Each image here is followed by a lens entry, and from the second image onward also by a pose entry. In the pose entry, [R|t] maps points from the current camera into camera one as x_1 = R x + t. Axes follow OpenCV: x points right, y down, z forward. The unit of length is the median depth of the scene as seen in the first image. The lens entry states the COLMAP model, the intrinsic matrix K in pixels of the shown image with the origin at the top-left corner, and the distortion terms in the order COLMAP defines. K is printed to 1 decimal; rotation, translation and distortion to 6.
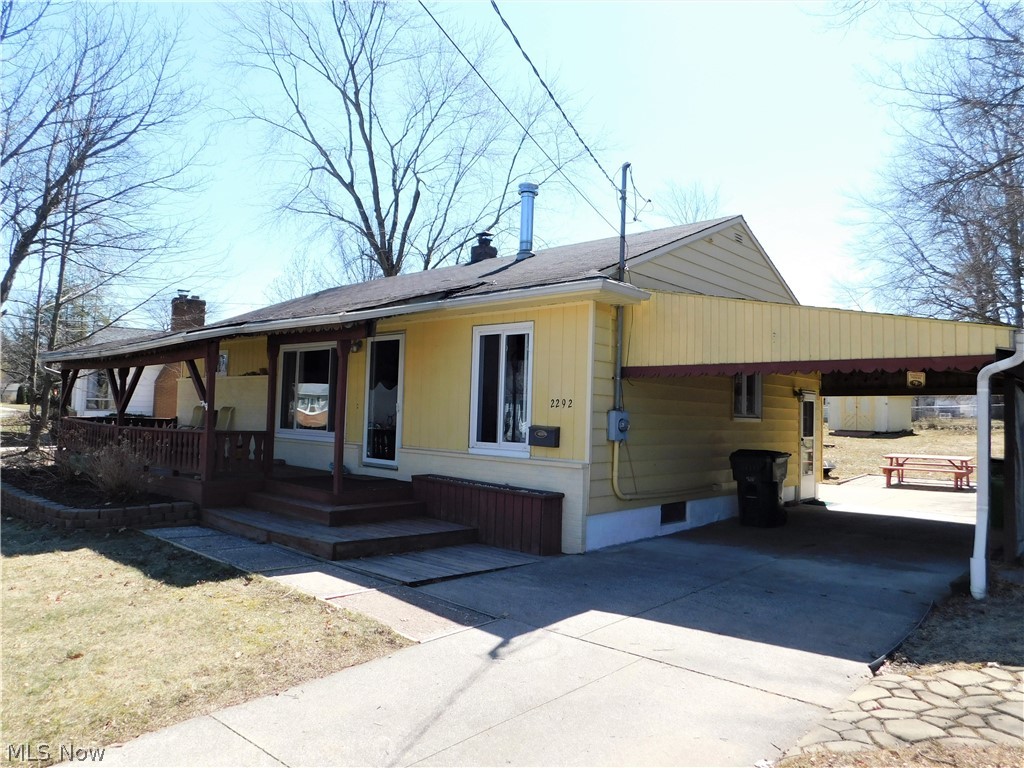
lens RADIAL K [[700.1, 0, 512.0], [0, 700.1, 384.0], [0, 0, 1]] dist [-0.077279, 0.052893]
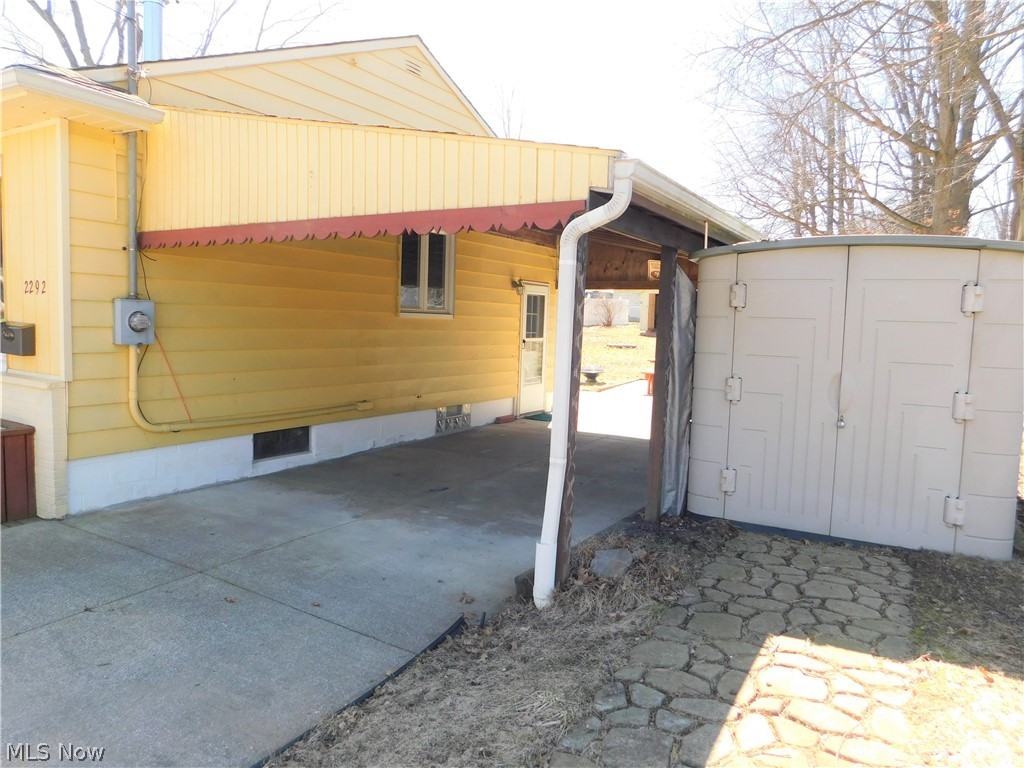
lens RADIAL K [[700.1, 0, 512.0], [0, 700.1, 384.0], [0, 0, 1]] dist [-0.077279, 0.052893]
pose [[0.979689, -0.011898, 0.200171, 0.365617], [-0.017130, 0.989624, 0.142659, 0.018872], [-0.199791, -0.143190, 0.969319, 0.293331]]
